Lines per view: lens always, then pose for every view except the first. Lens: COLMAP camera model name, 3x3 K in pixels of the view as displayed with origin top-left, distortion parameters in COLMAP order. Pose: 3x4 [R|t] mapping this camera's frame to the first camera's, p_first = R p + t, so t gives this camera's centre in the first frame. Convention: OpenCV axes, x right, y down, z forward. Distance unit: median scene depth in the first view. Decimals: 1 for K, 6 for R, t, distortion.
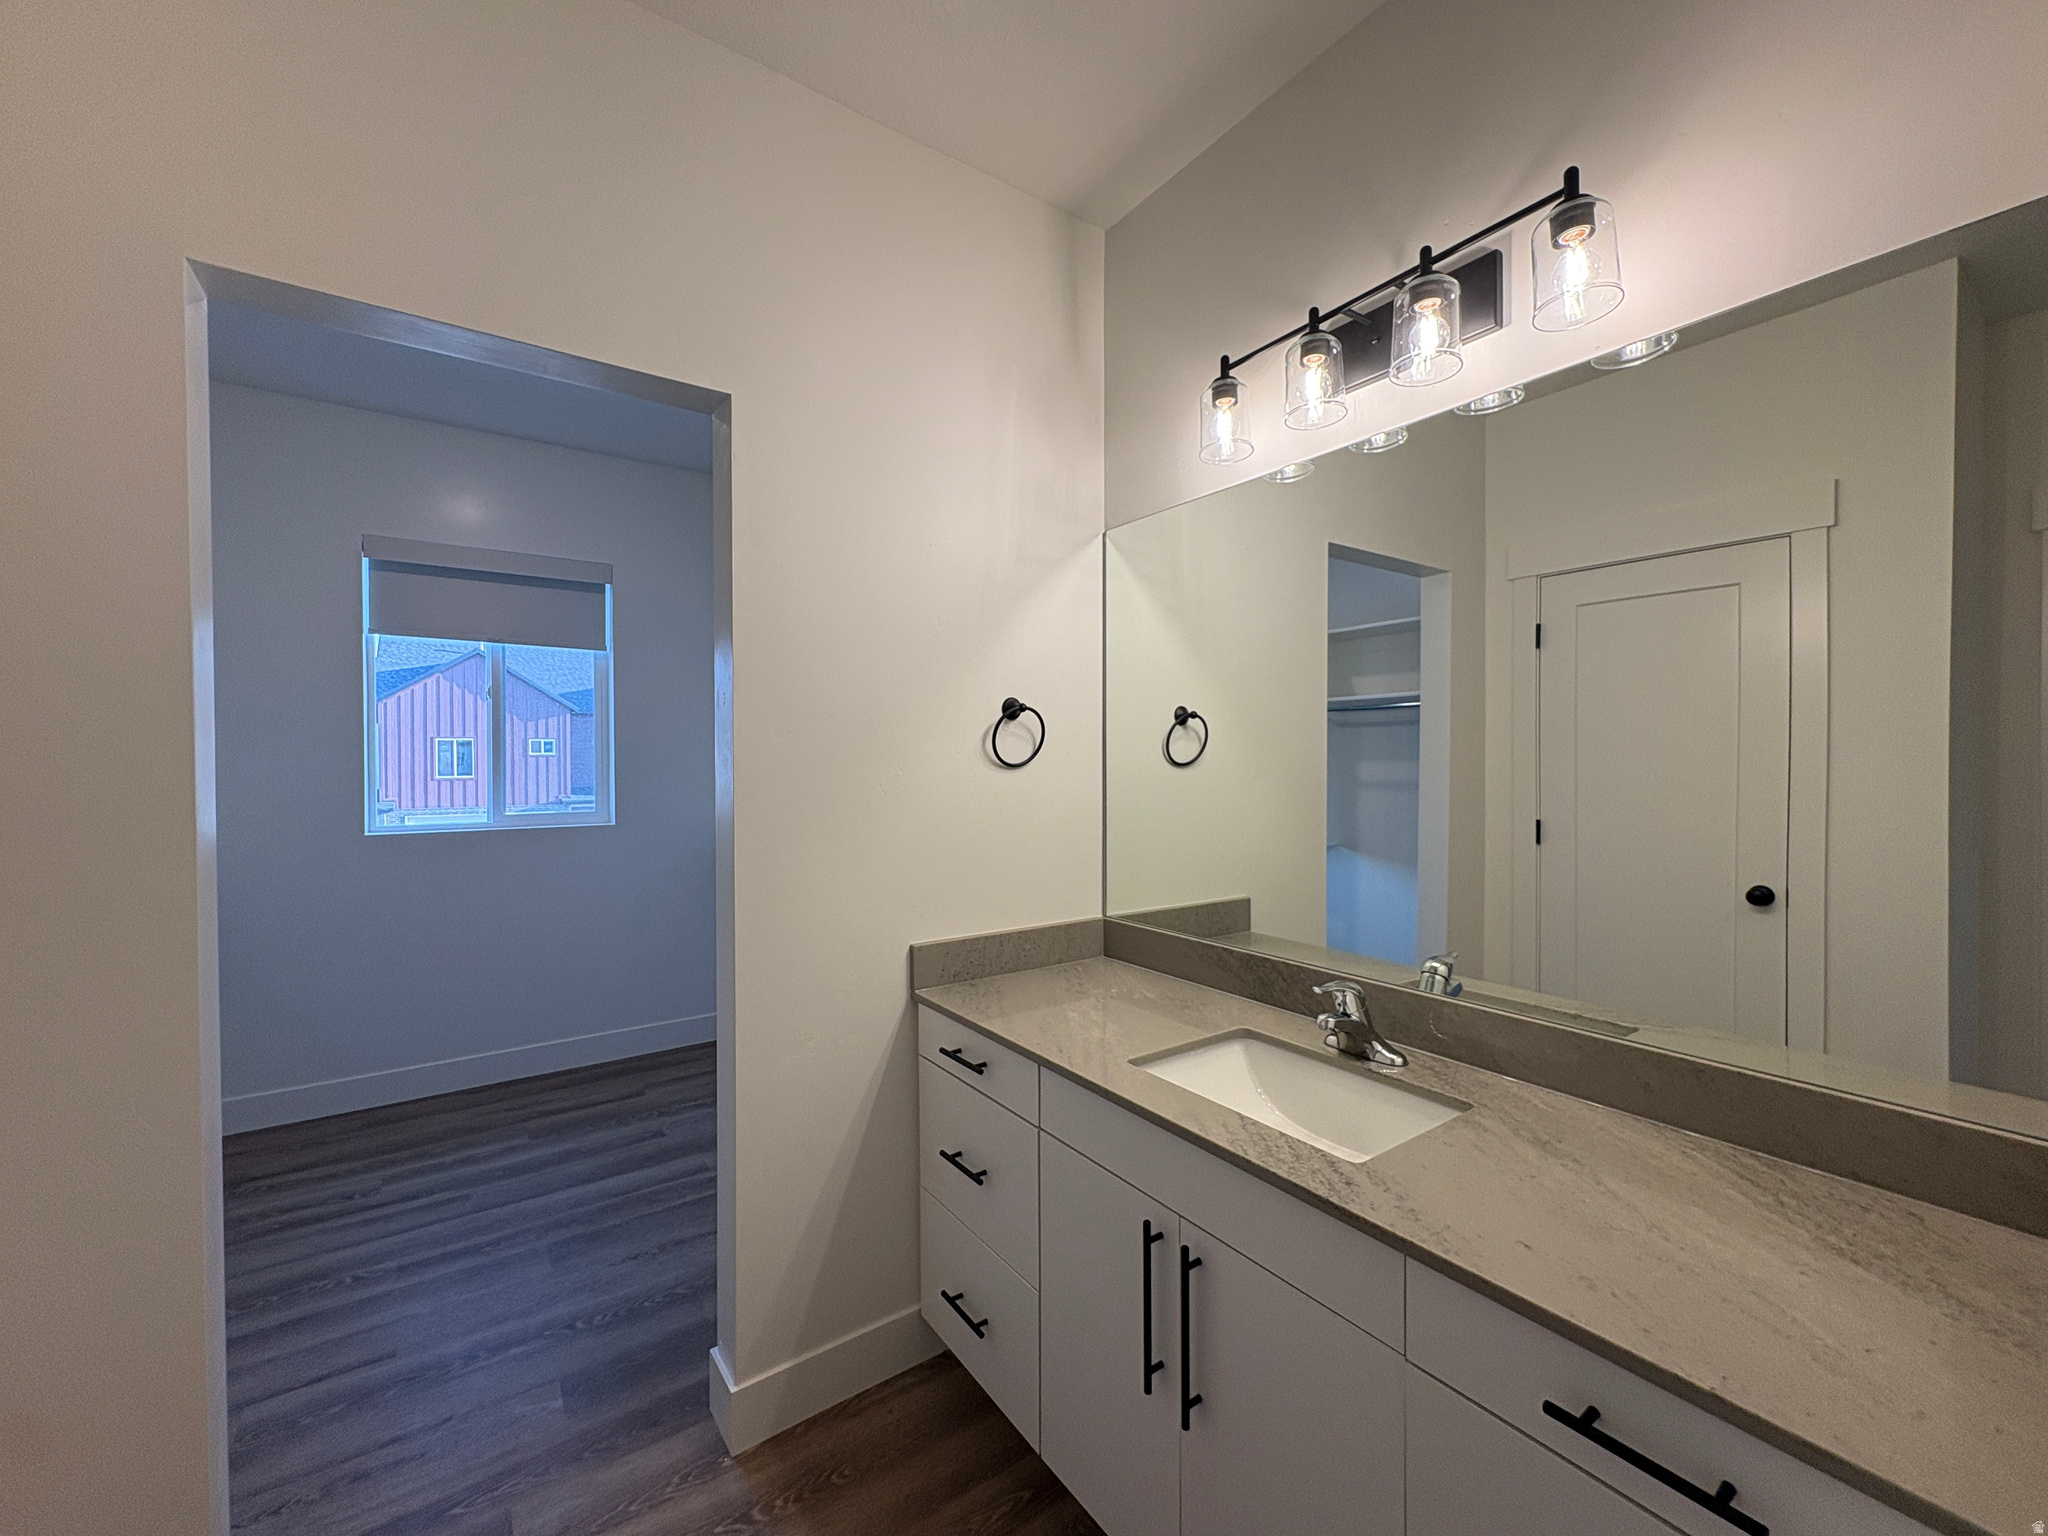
lens RADIAL K [[820.0, 0, 1029.6], [0, 820.0, 761.0], [0, 0, 1]] dist [-0.002607, 0.000028]
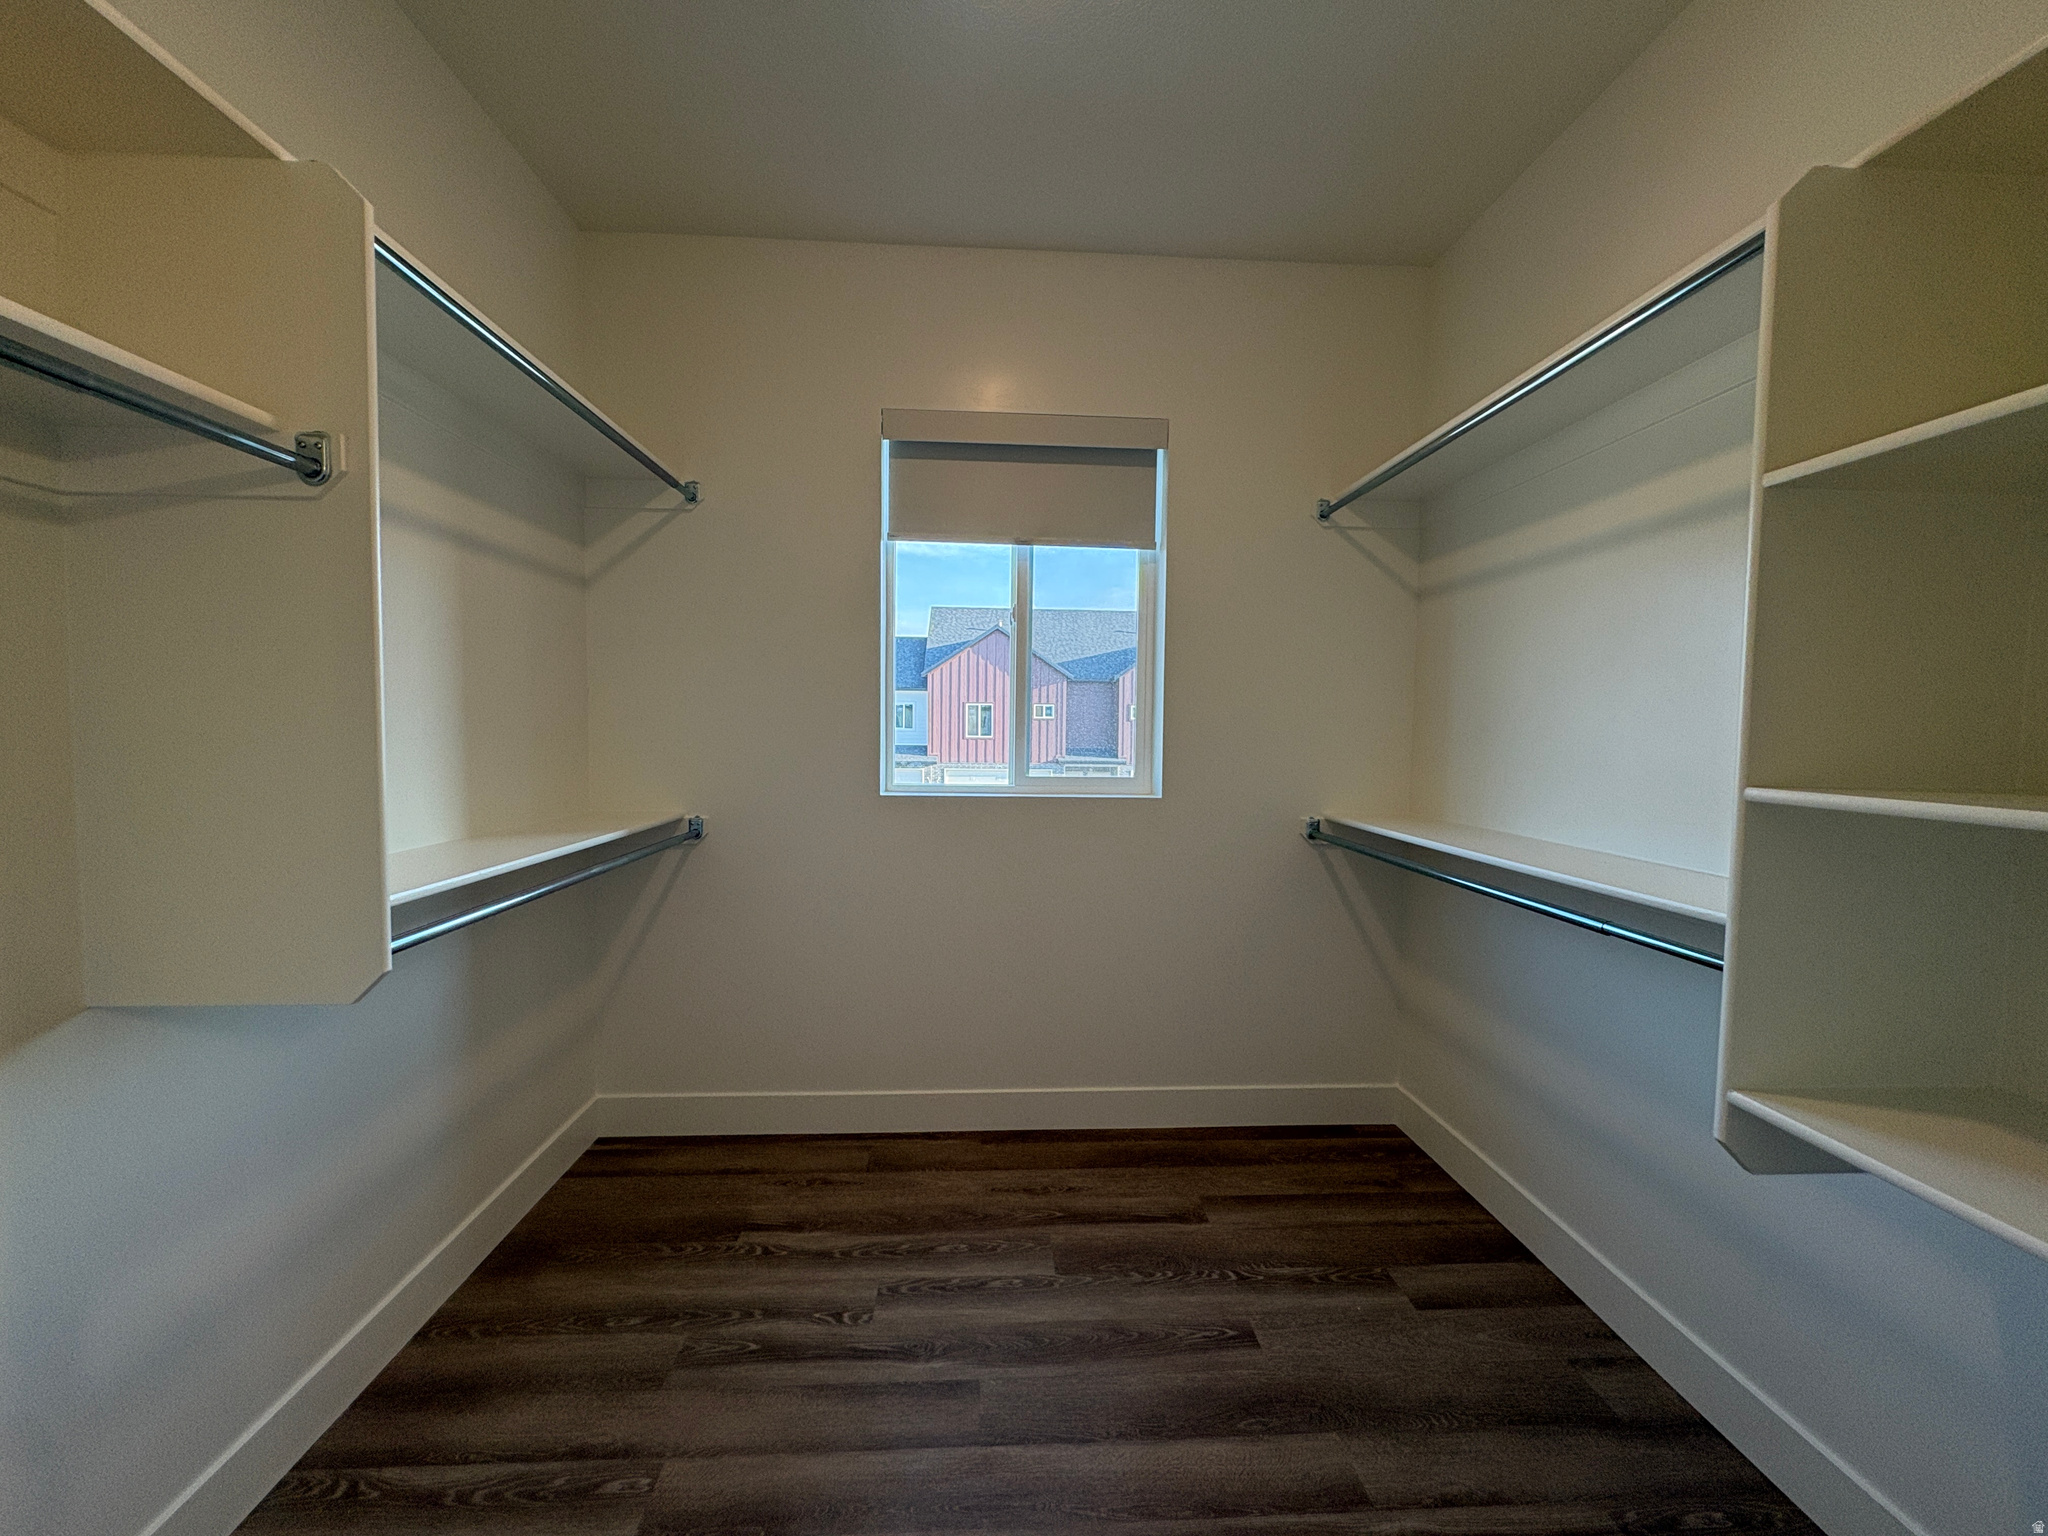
lens RADIAL K [[820.0, 0, 1023.4], [0, 820.0, 767.4], [0, 0, 1]] dist [-0.002607, 0.000028]
pose [[0.847909, 0.045028, -0.528226, -0.191489], [-0.021107, 0.998464, 0.051233, 0.014959], [0.529721, -0.032292, 0.847557, 0.278406]]
